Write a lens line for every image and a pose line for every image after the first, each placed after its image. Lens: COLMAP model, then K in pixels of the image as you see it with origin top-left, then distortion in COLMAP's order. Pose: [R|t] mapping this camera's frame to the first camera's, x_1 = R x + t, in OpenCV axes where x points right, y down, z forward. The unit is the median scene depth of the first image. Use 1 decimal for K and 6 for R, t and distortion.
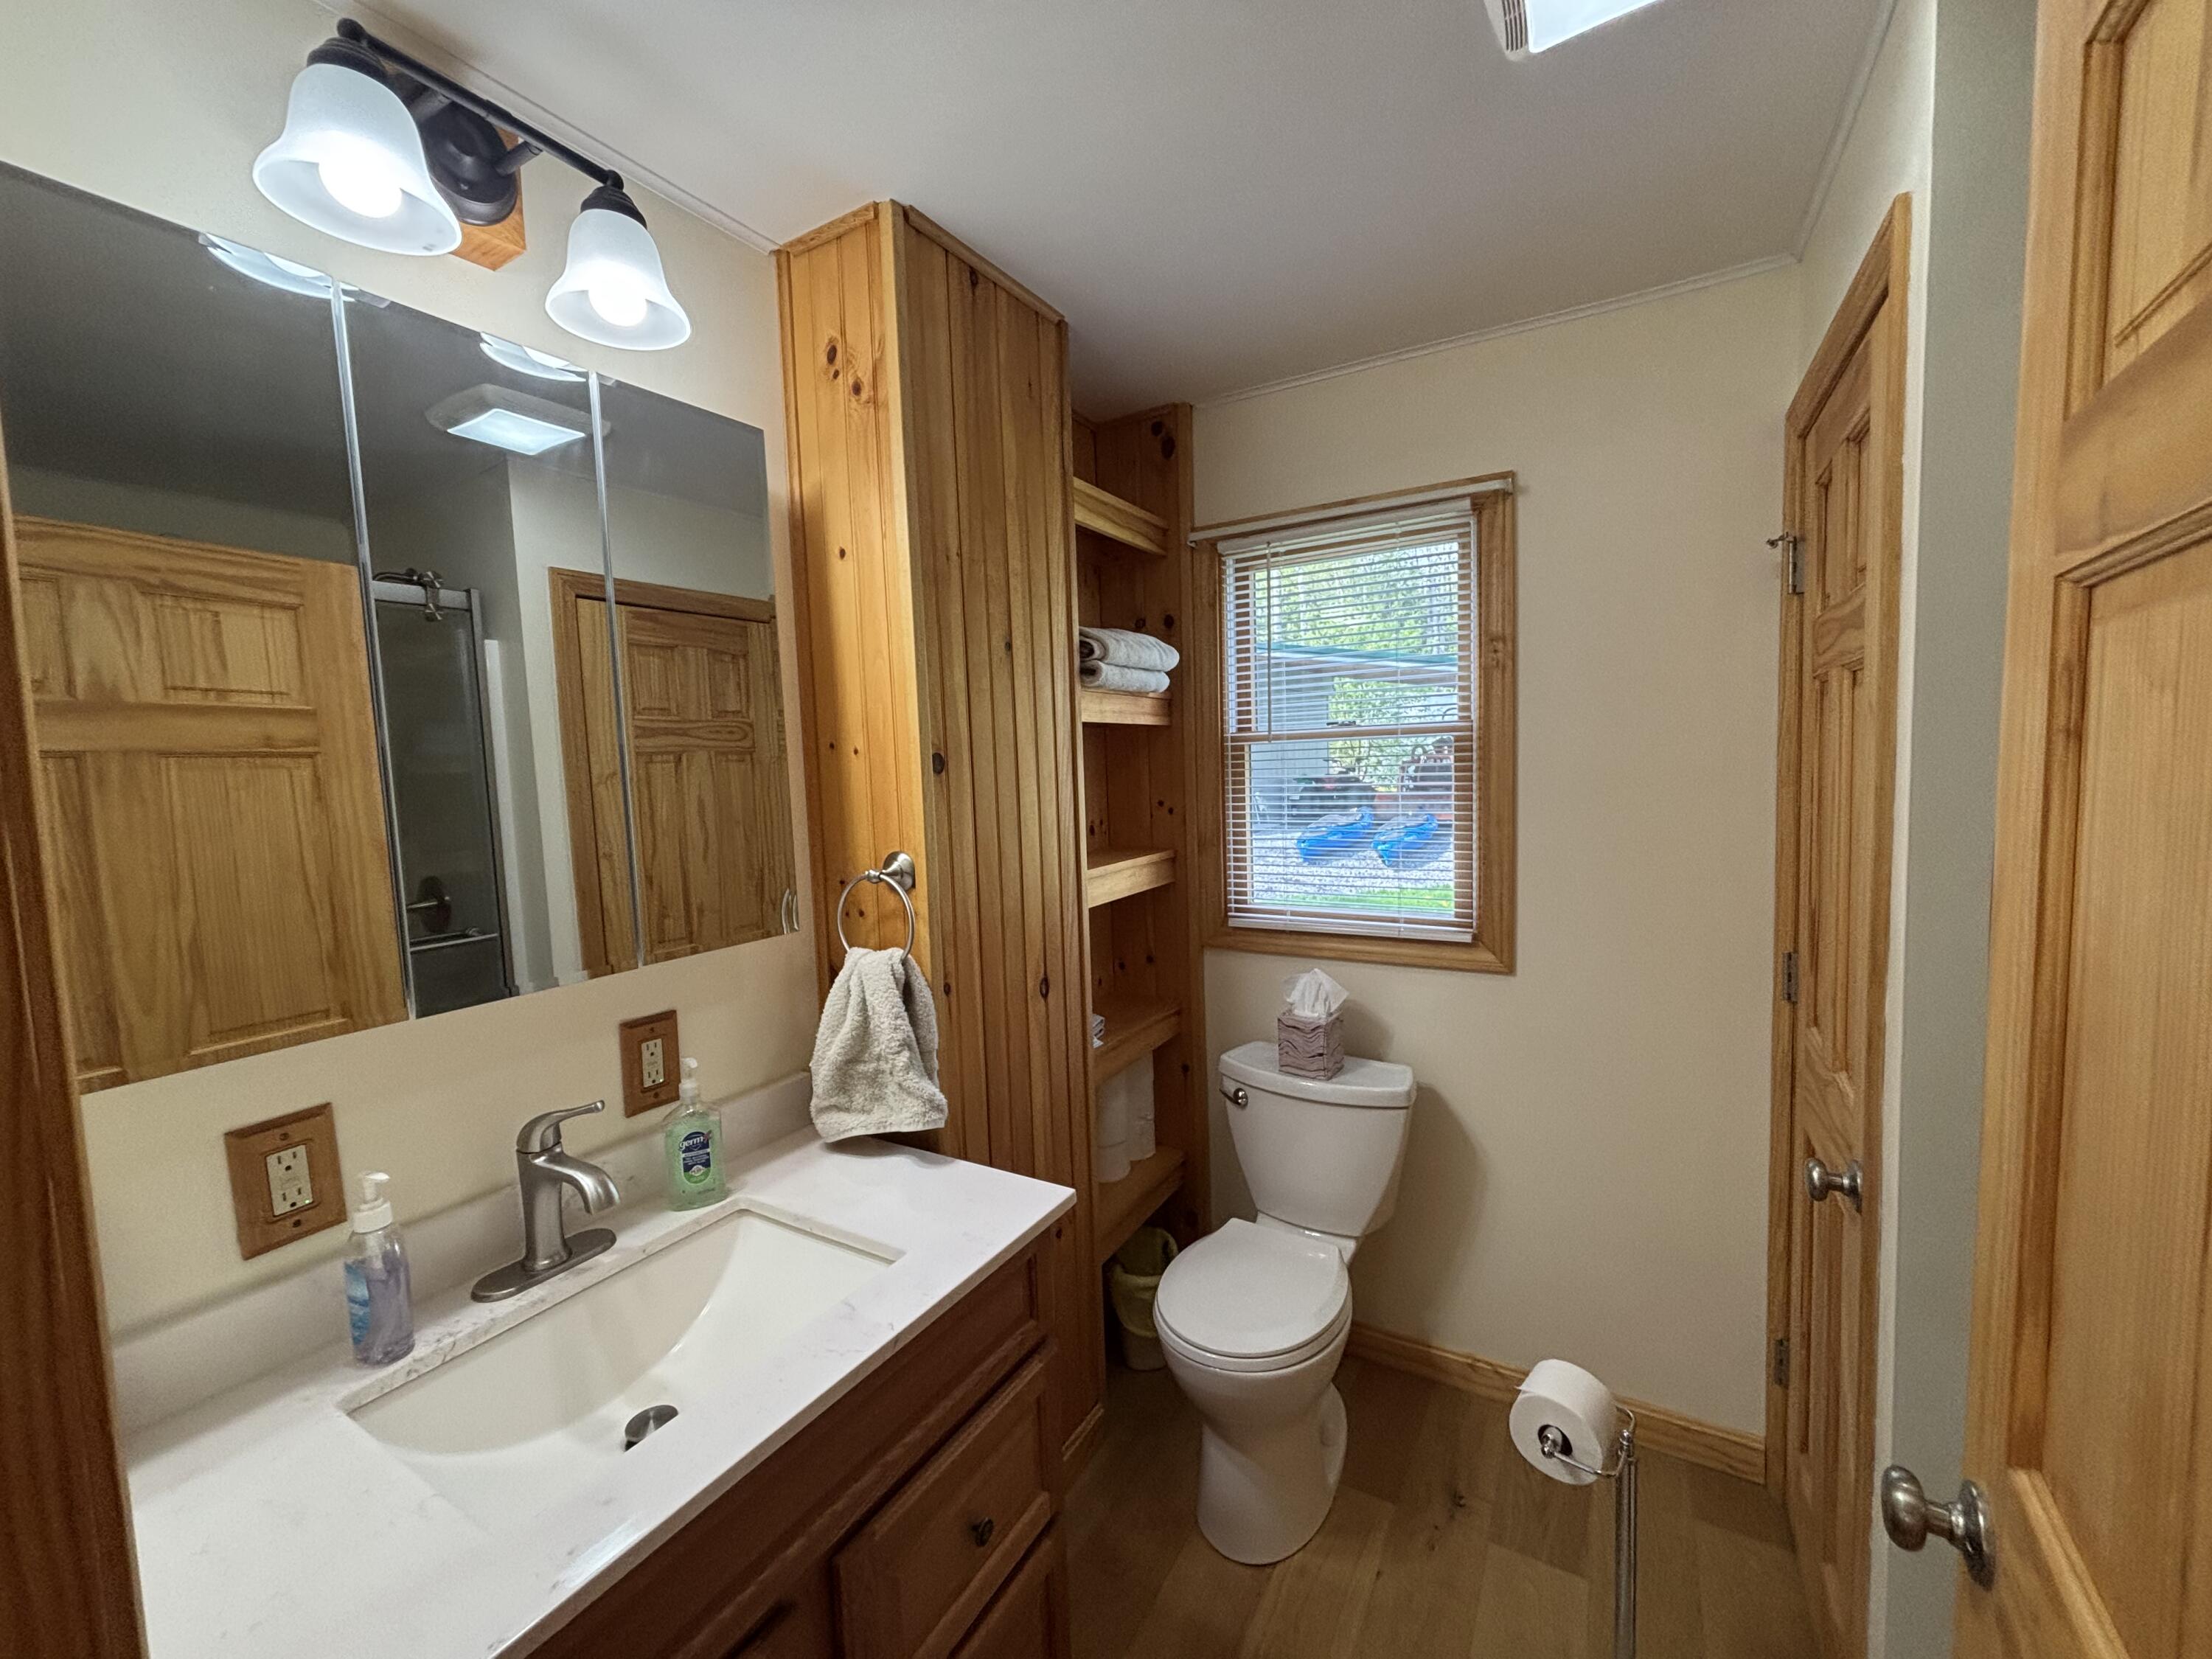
lens RADIAL K [[889.7, 0, 1106.1], [0, 889.7, 835.1], [0, 0, 1]] dist [-0.000456, -0.000466]
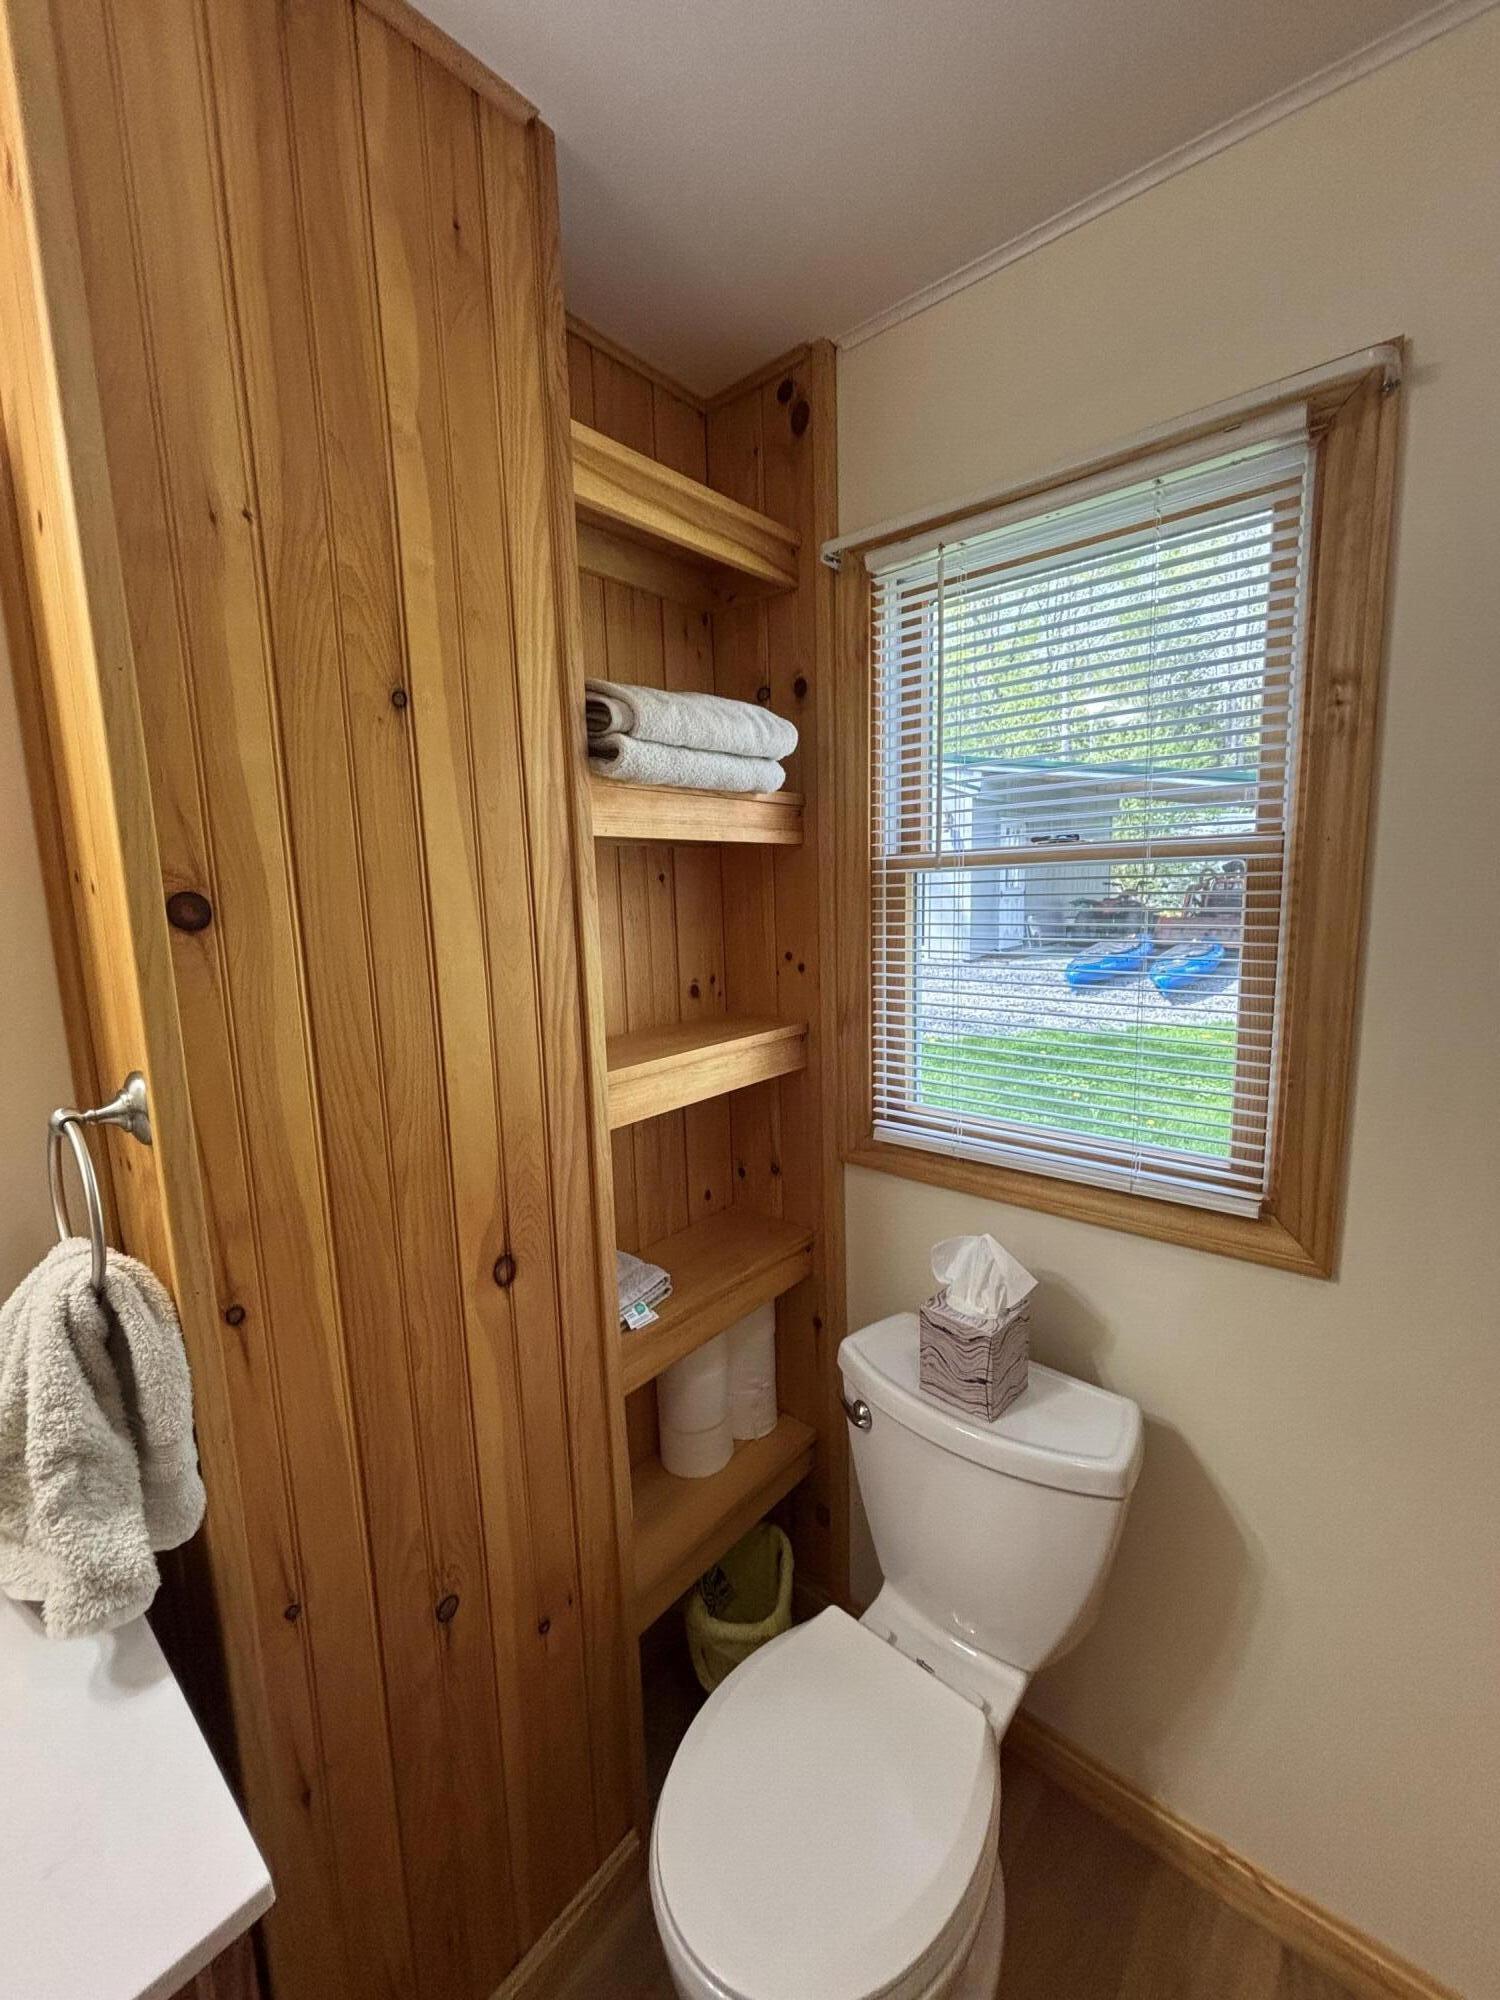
lens RADIAL K [[804.4, 0, 759.8], [0, 804.4, 995.9], [0, 0, 1]] dist [-0.000456, -0.000466]
pose [[0.985608, 0.030378, -0.166294, 0.157376], [-0.020437, 0.997918, 0.061168, -0.045921], [0.167806, -0.056889, 0.984177, 0.398997]]
